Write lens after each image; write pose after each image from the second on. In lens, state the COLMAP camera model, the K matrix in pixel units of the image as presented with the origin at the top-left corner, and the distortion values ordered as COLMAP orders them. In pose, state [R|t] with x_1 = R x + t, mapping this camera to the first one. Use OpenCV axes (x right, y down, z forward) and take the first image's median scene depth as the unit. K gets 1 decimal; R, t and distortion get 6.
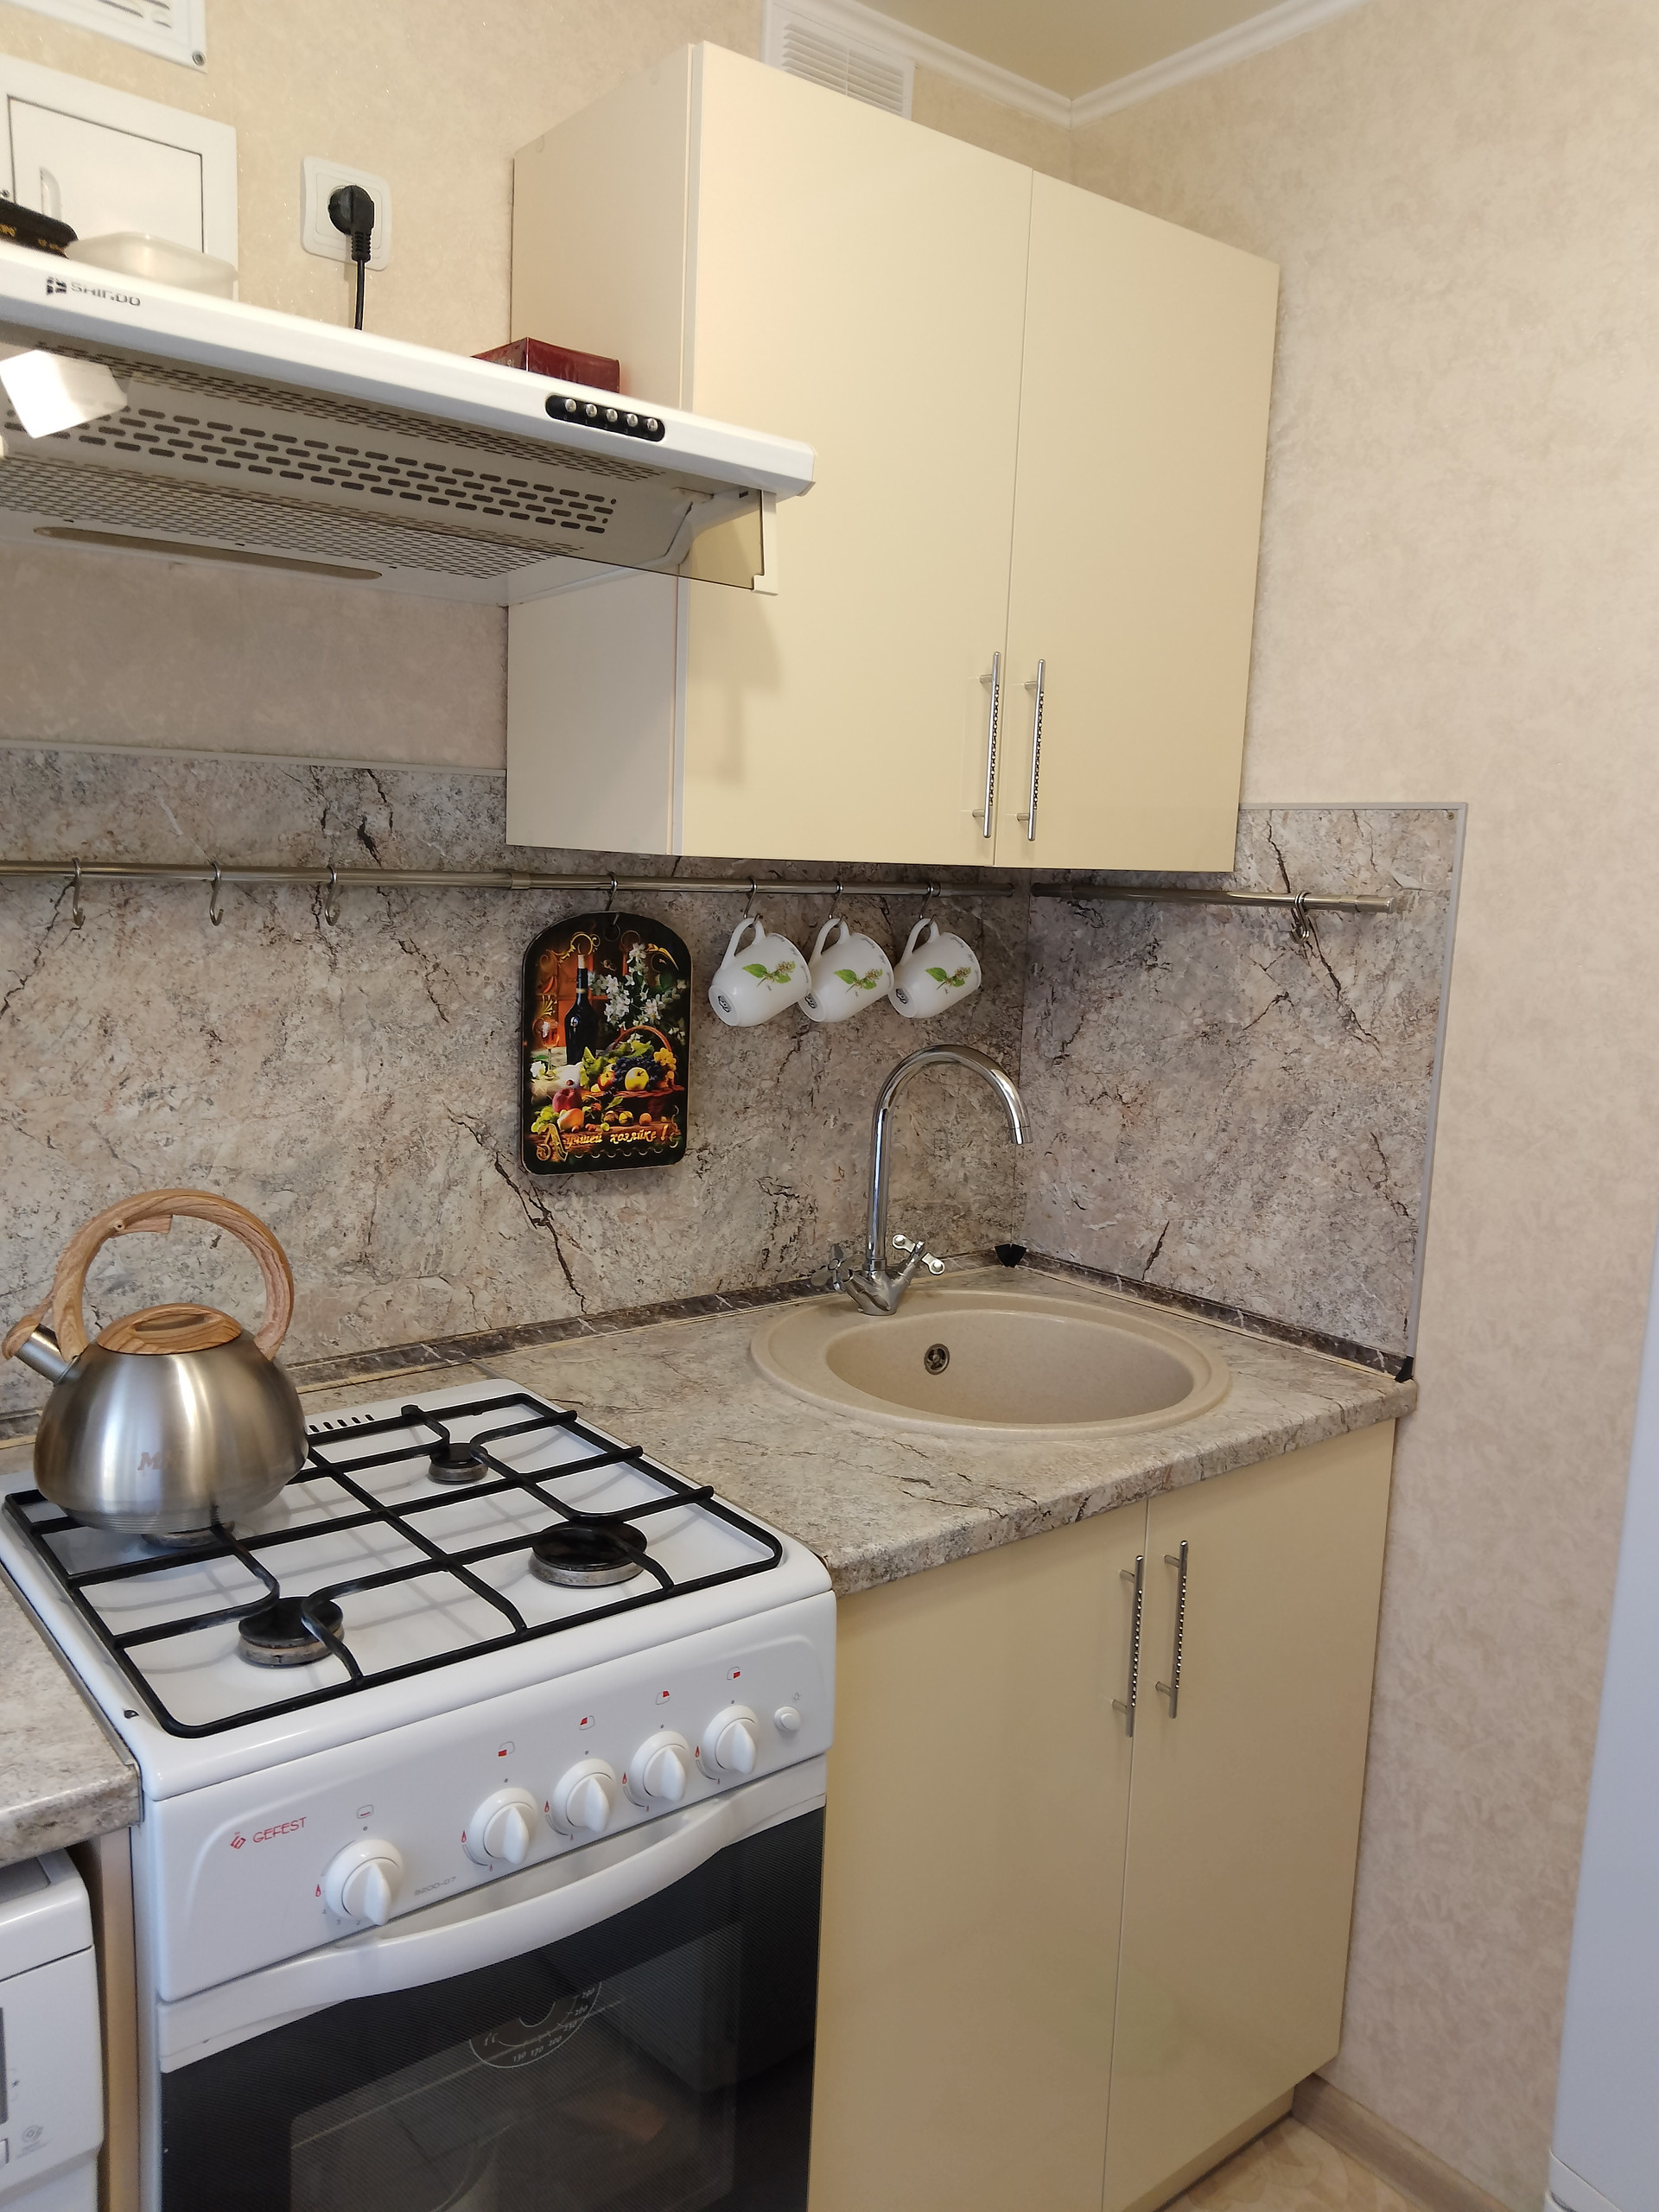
lens RADIAL K [[1601.0, 0, 828.4], [0, 1601.0, 1107.1], [0, 0, 1]] dist [0.006547, -0.018013]
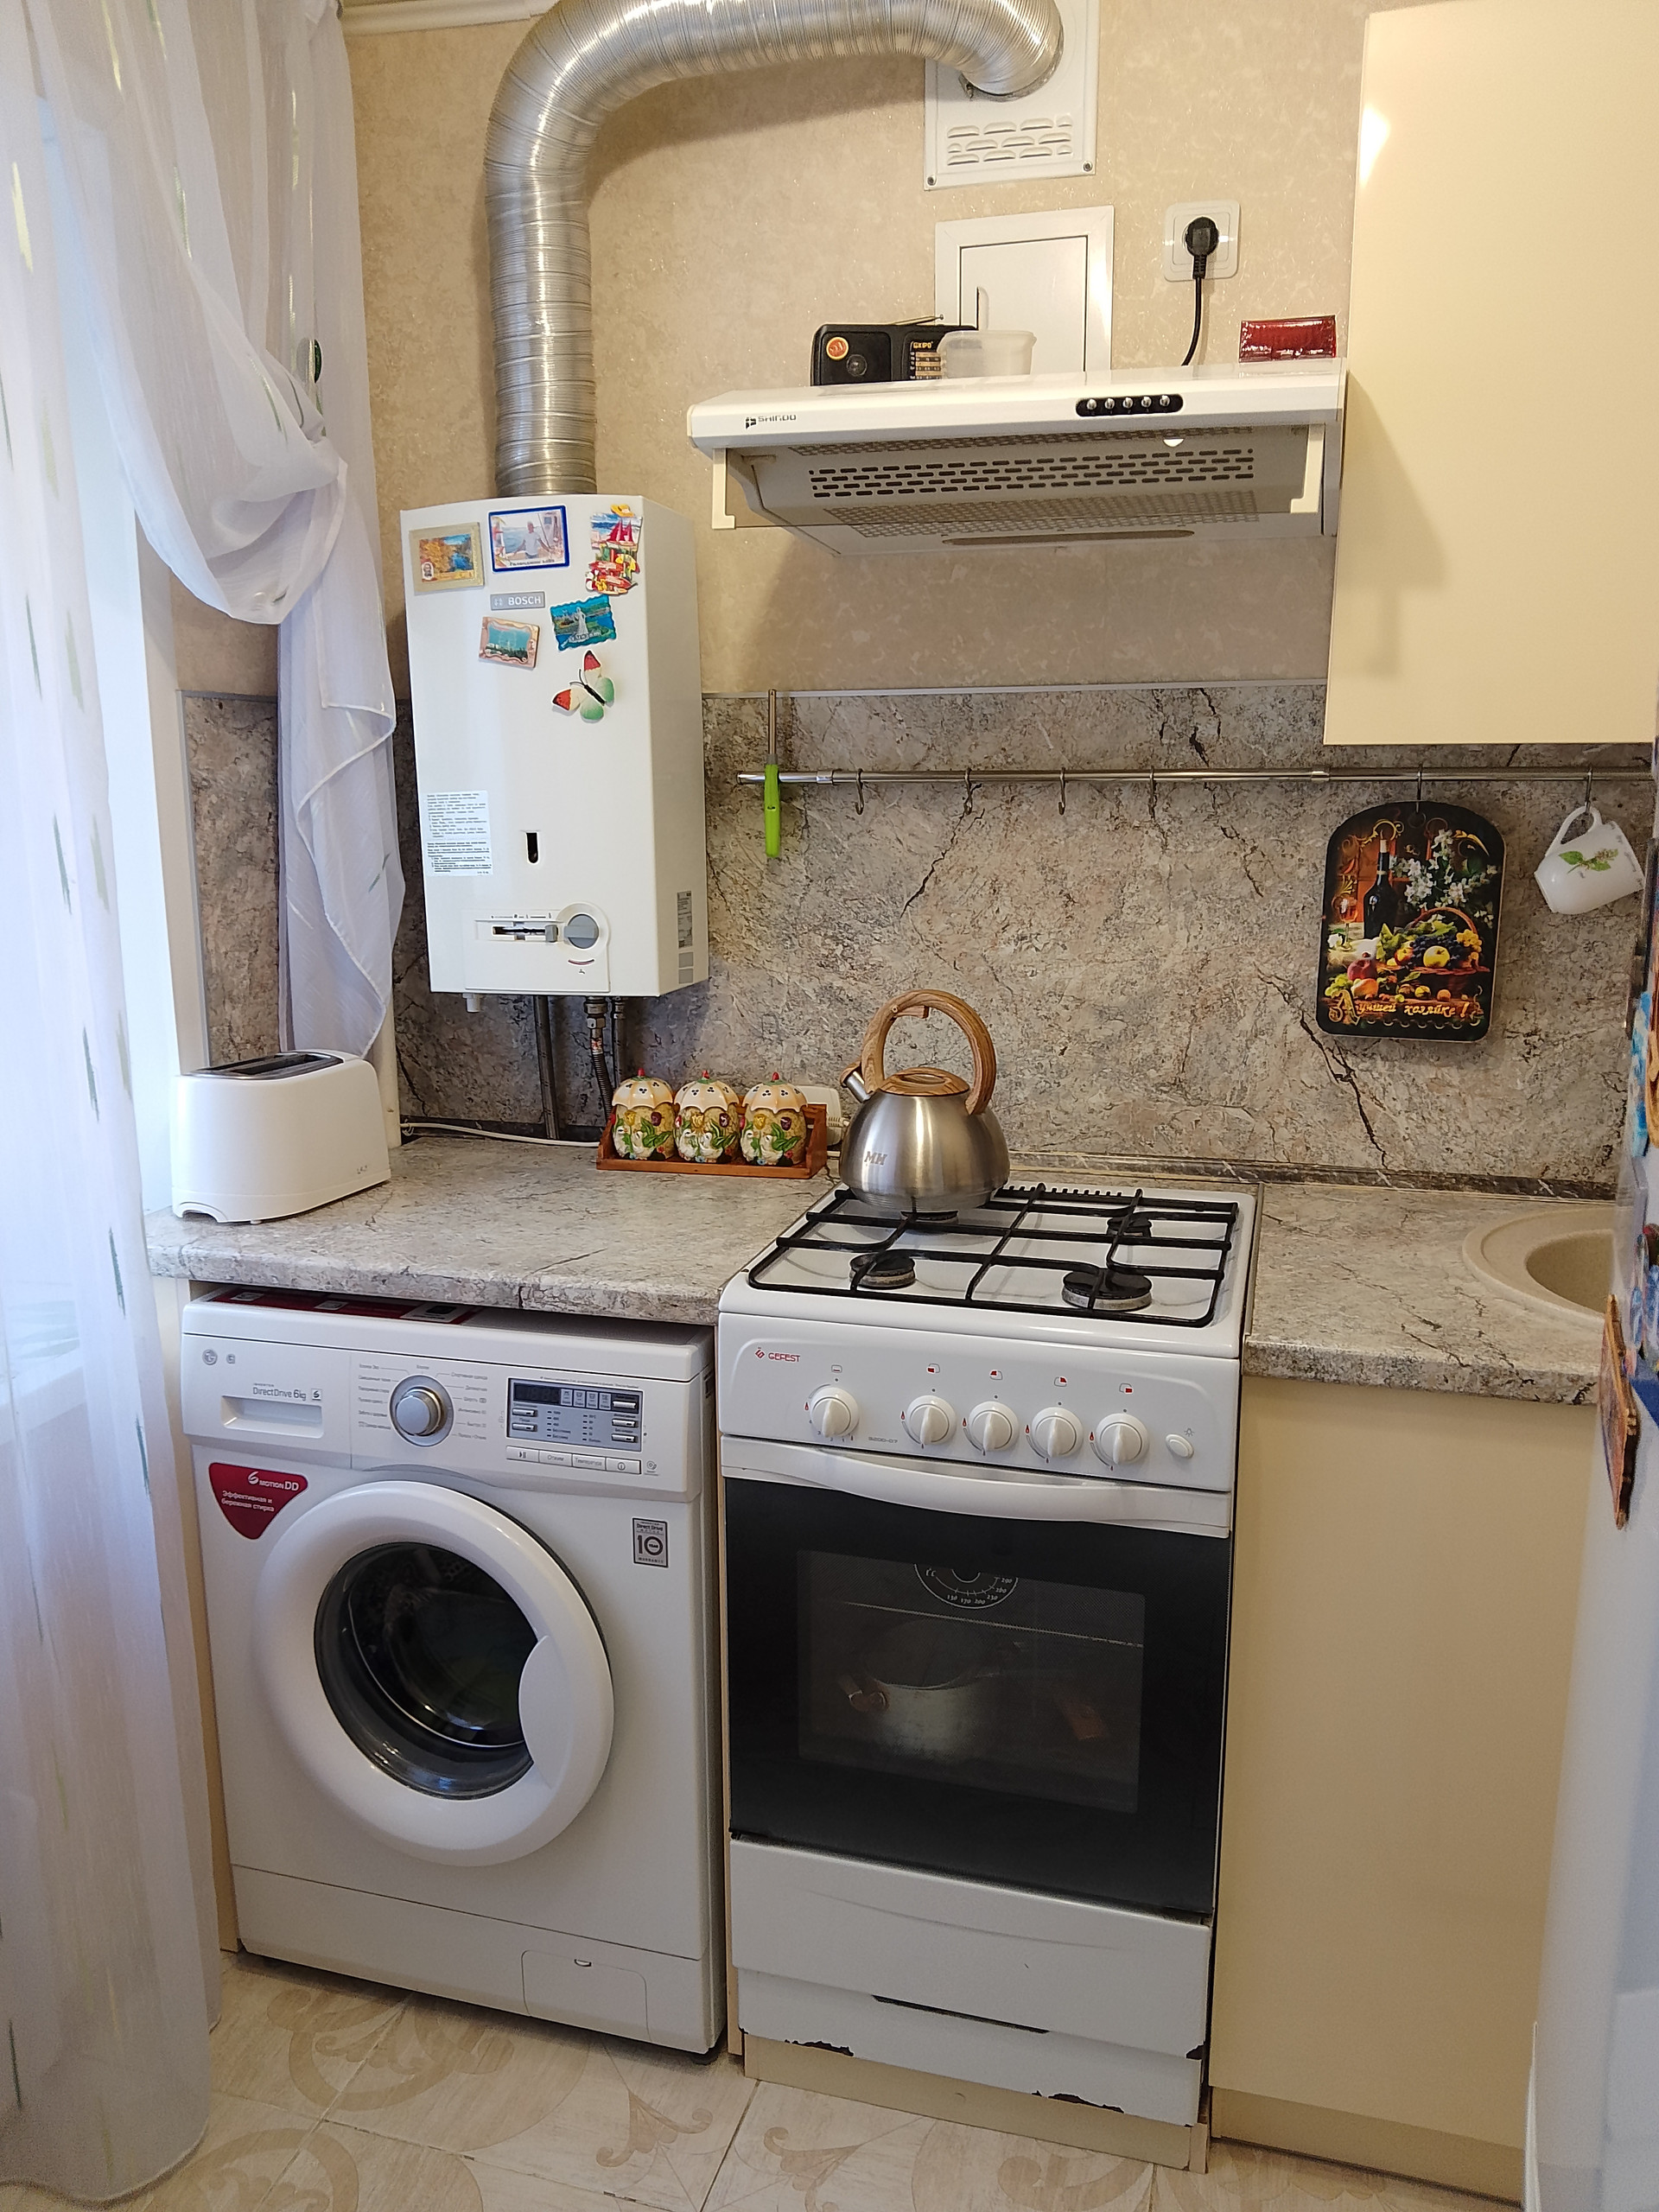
lens RADIAL K [[1601.0, 0, 823.3], [0, 1601.0, 1114.9], [0, 0, 1]] dist [0.006547, -0.018013]
pose [[0.590459, 0.132234, -0.796161, 0.557556], [-0.094564, 0.991027, 0.094467, 0.027308], [0.801508, 0.019509, 0.597665, 0.025646]]
